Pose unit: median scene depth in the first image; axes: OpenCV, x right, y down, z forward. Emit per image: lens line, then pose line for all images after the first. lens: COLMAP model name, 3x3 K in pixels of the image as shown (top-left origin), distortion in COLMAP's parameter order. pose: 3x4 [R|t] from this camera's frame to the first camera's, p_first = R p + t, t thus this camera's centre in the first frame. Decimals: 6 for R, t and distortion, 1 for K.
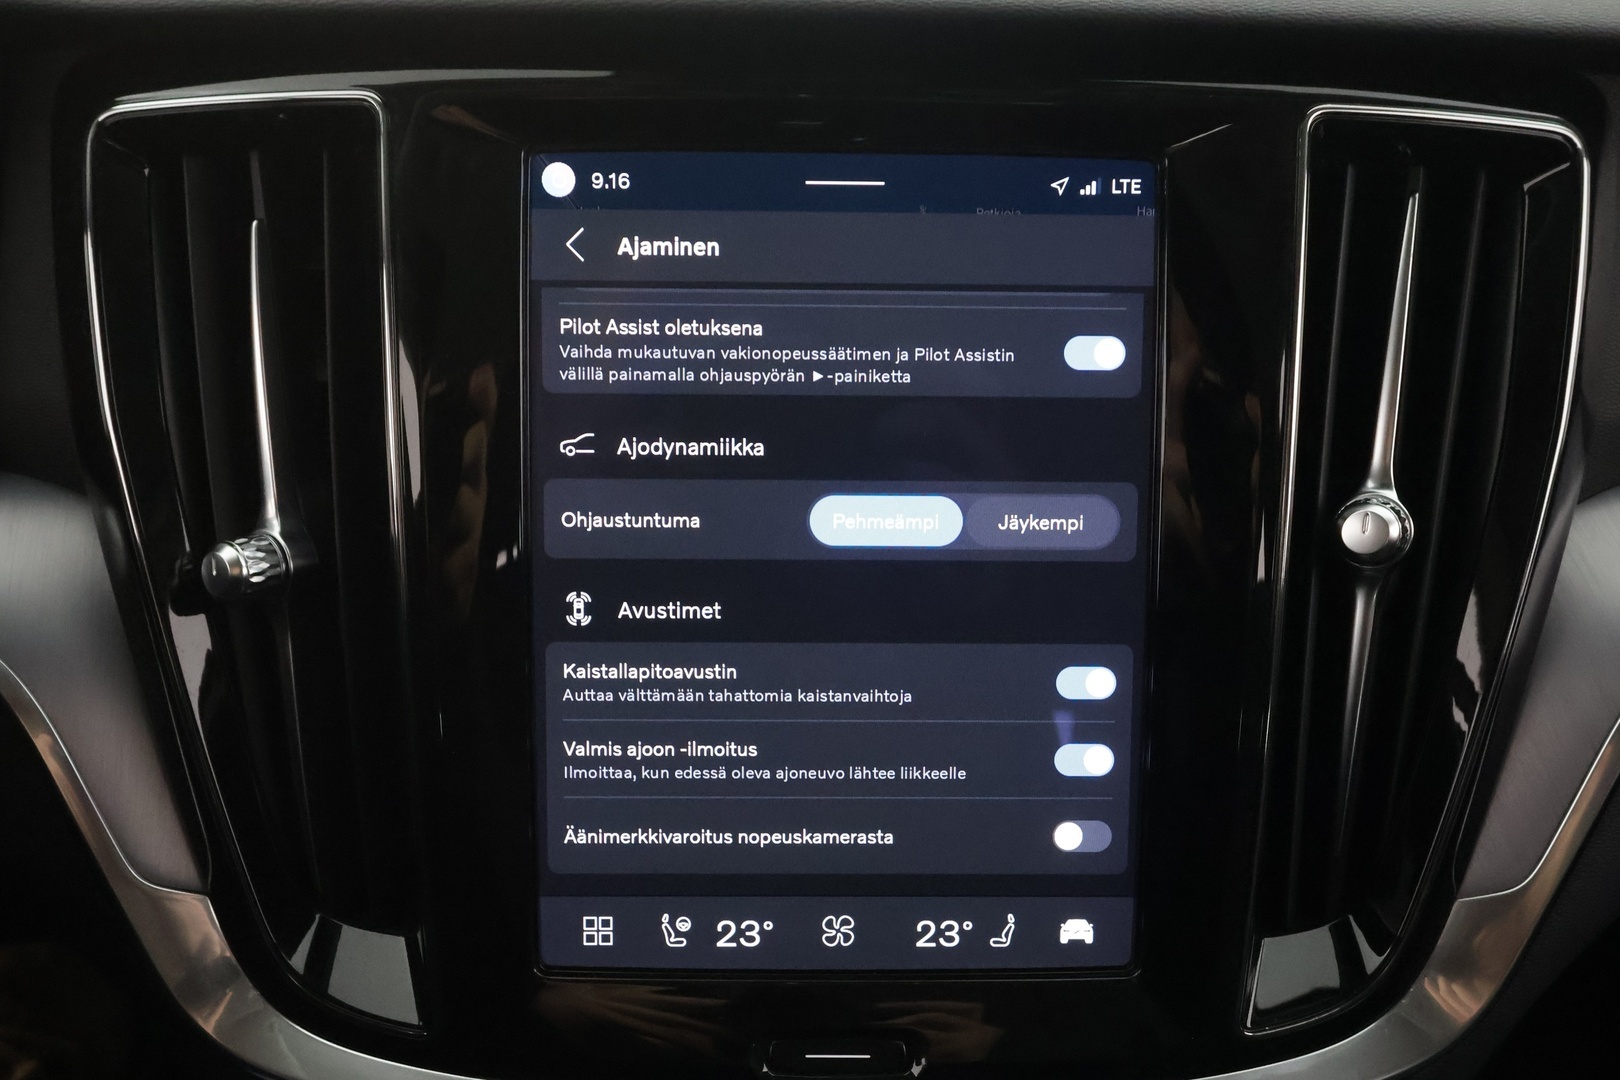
lens RADIAL K [[1335.2, 0, 796.4], [0, 1335.2, 550.2], [0, 0, 1]] dist [0.036270, -0.014349]
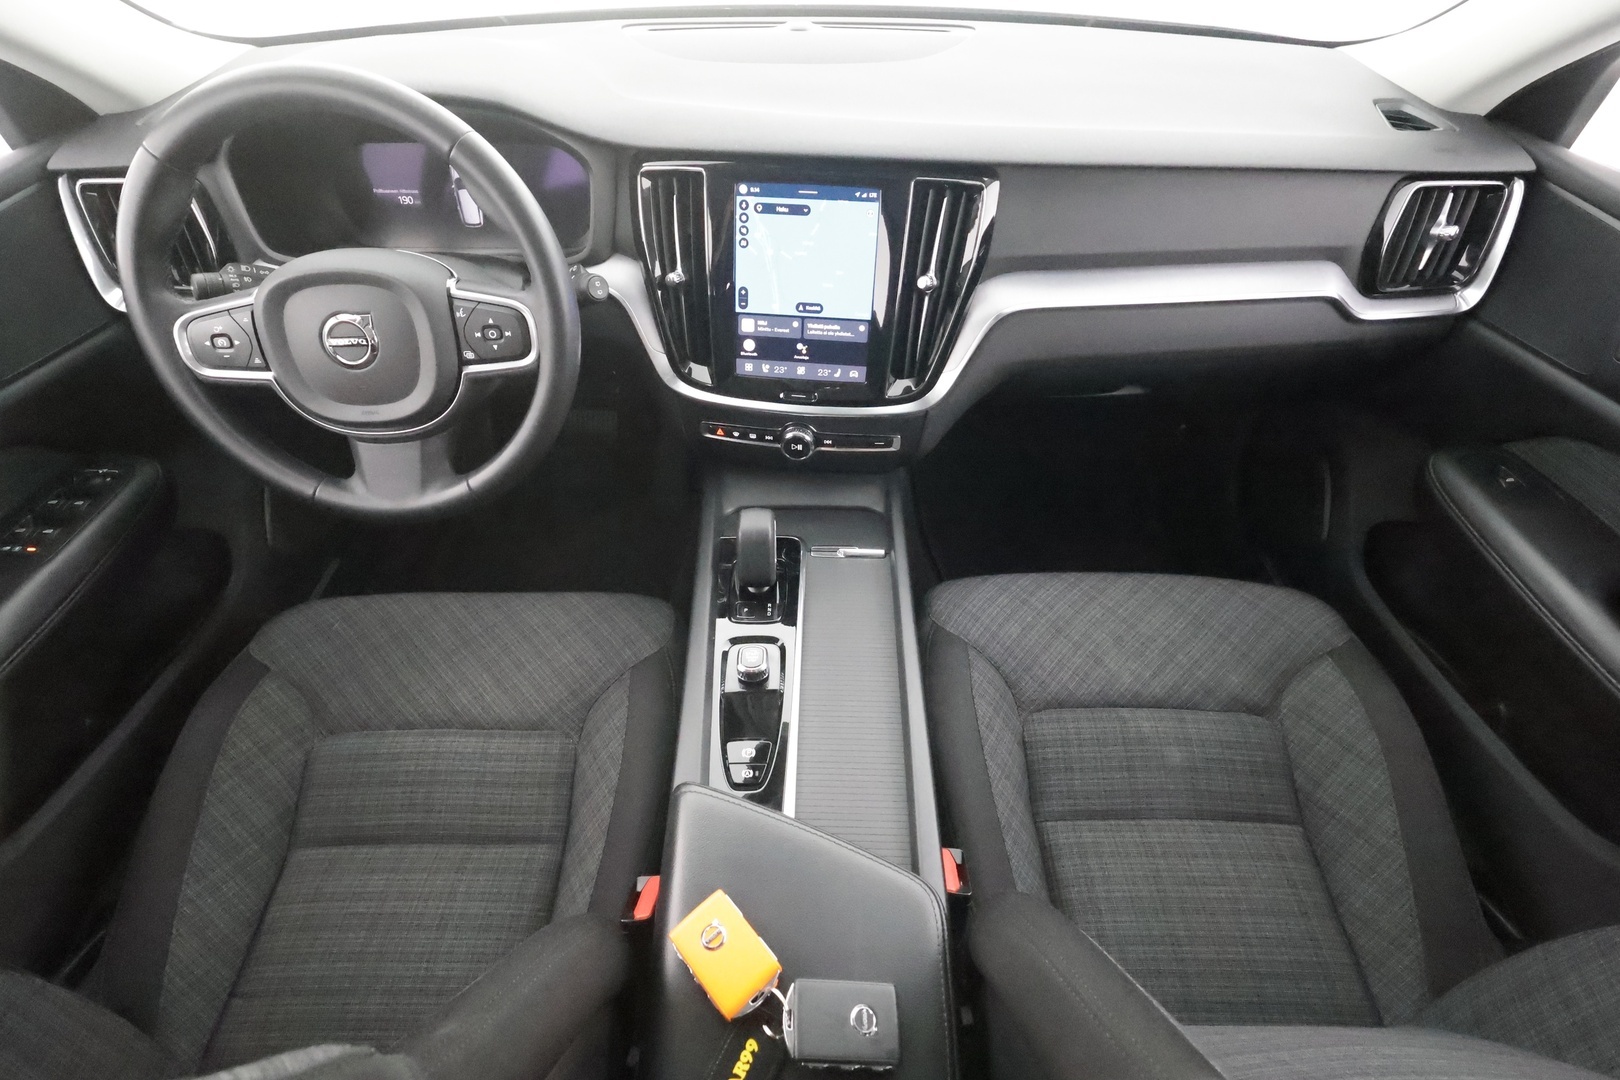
lens RADIAL K [[756.0, 0, 803.6], [0, 756.0, 546.9], [0, 0, 1]] dist [-0.003830, -0.001644]
pose [[0.989687, 0.087153, -0.113685, 0.388282], [-0.045082, 0.942797, 0.330304, 0.002085], [0.135969, -0.321772, 0.937003, -1.611770]]
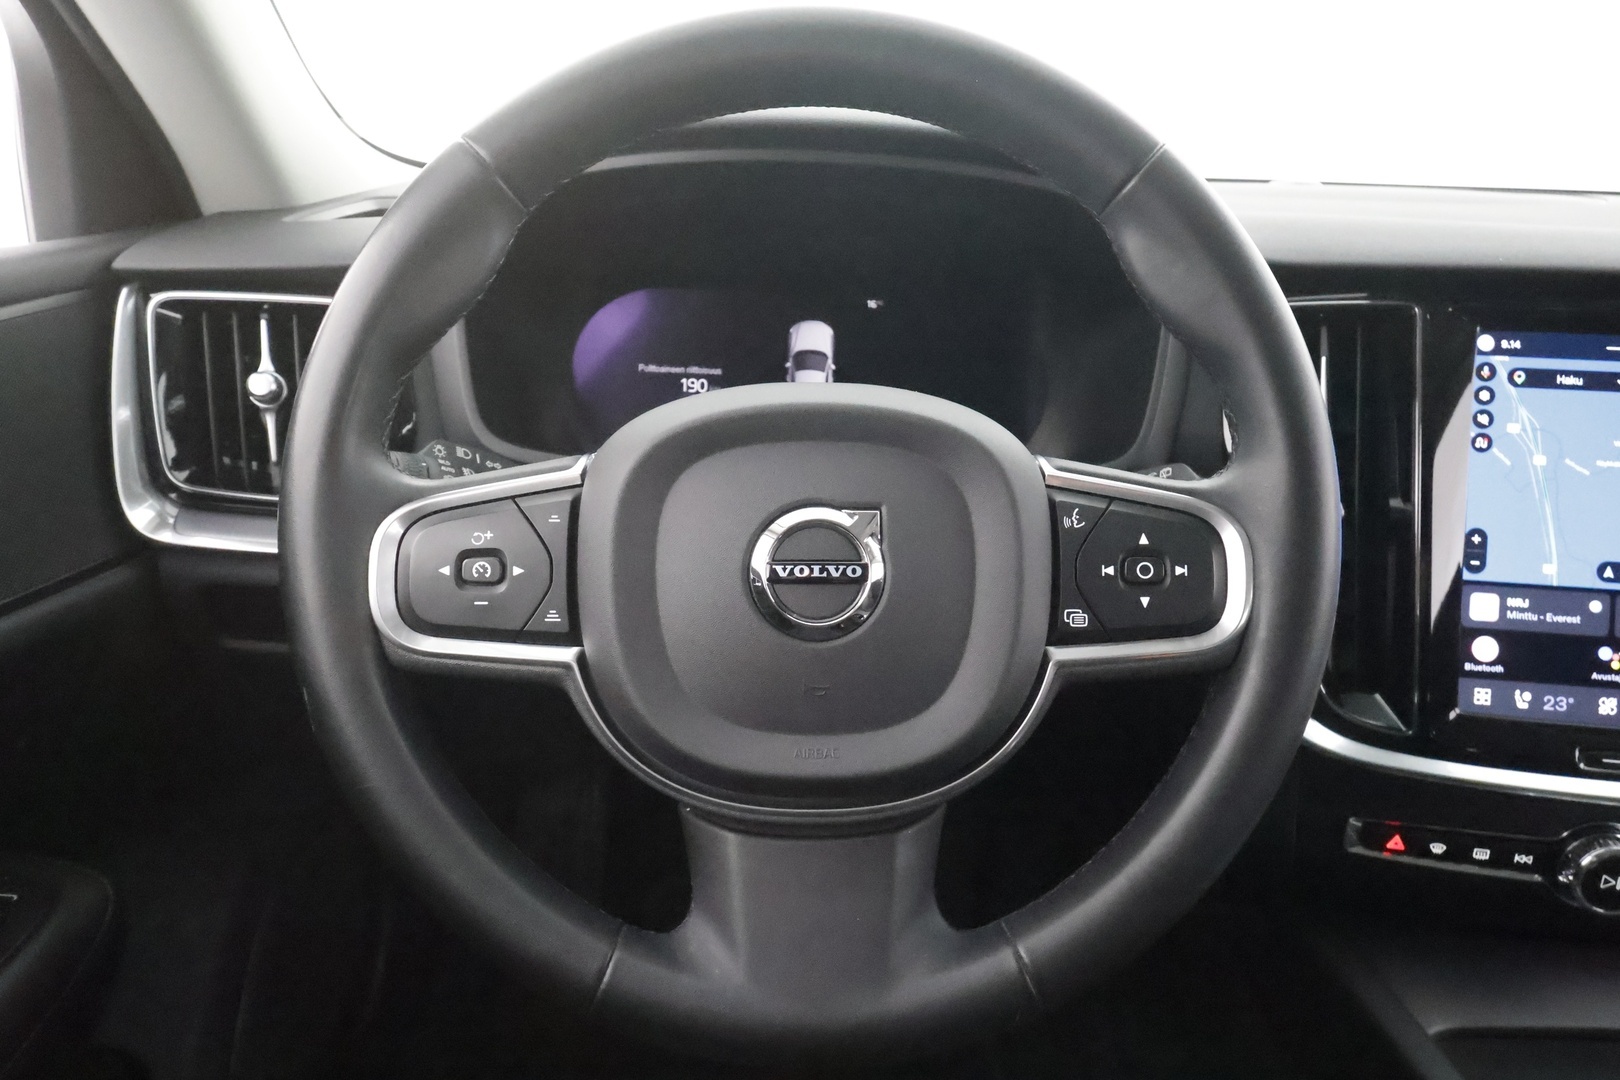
lens RADIAL K [[1115.1, 0, 816.1], [0, 1115.1, 540.6], [0, 0, 1]] dist [-0.002445, -0.004047]
pose [[0.986611, 0.058245, -0.152337, -0.928241], [-0.073923, 0.992302, -0.099360, 0.295527], [0.145377, 0.109290, 0.983321, -0.882544]]
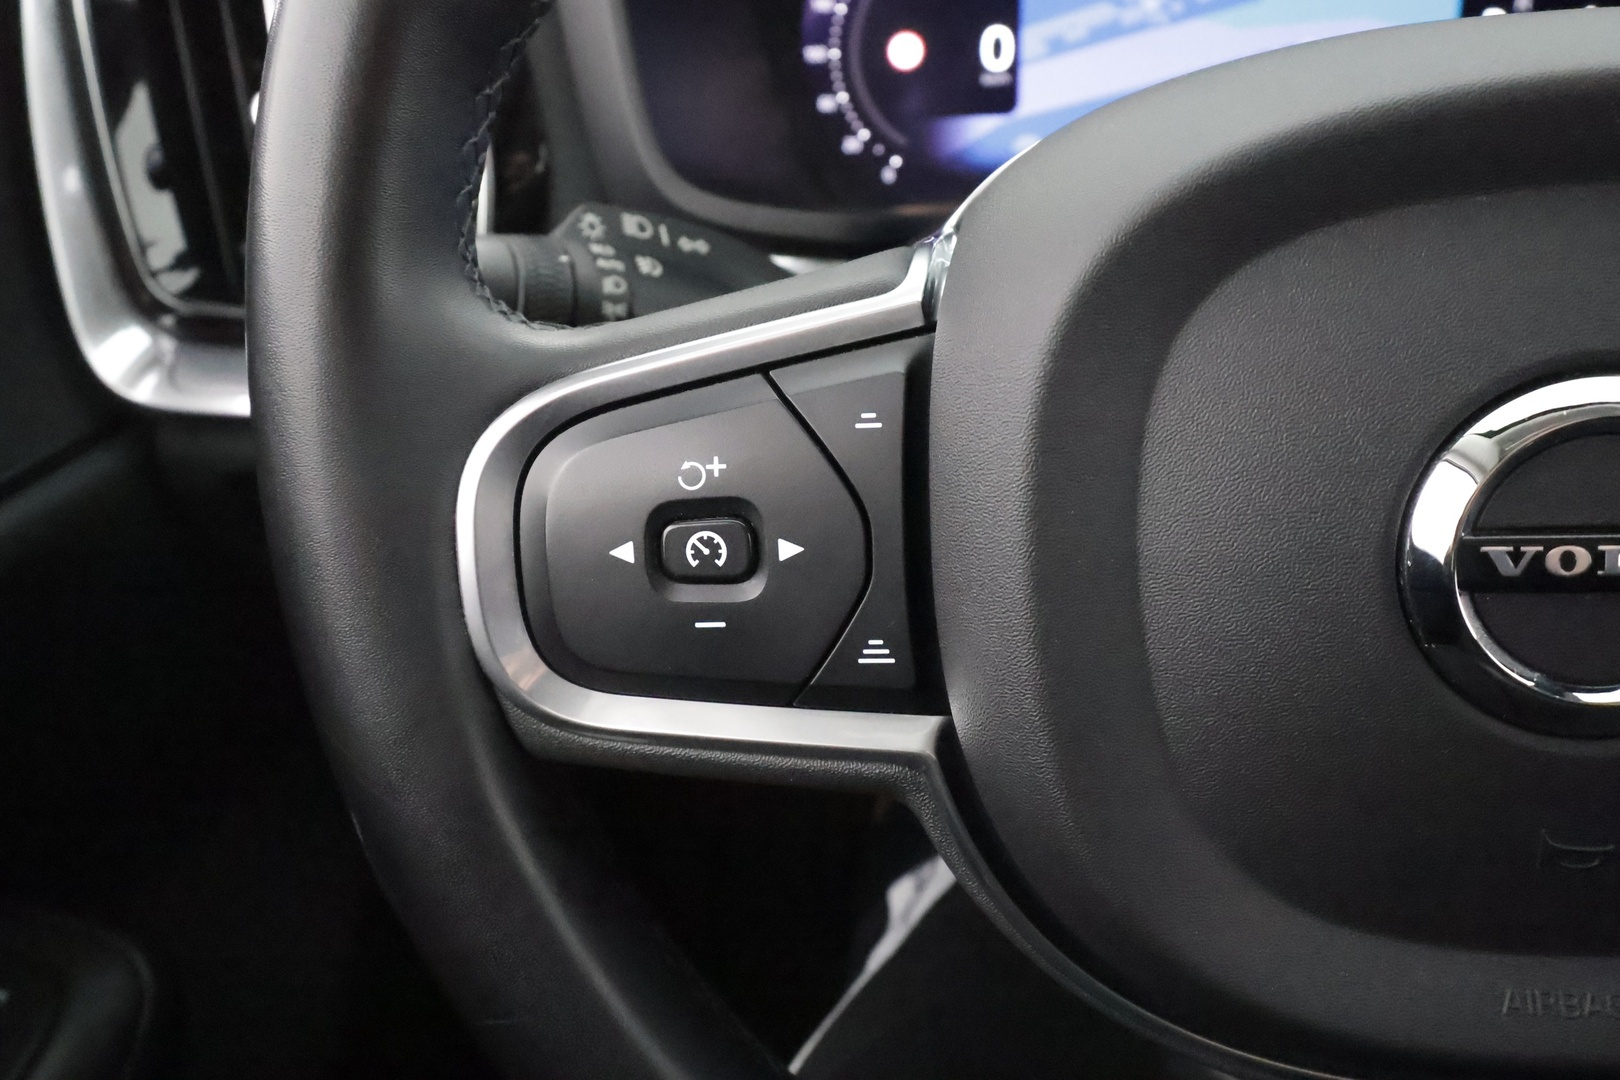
lens RADIAL K [[1335.2, 0, 796.8], [0, 1335.2, 525.5], [0, 0, 1]] dist [0.036270, -0.014349]
pose [[0.942466, 0.070998, -0.326675, -1.241875], [-0.035094, 0.992800, 0.114525, 0.145057], [0.332454, -0.096472, 0.938172, -0.279878]]
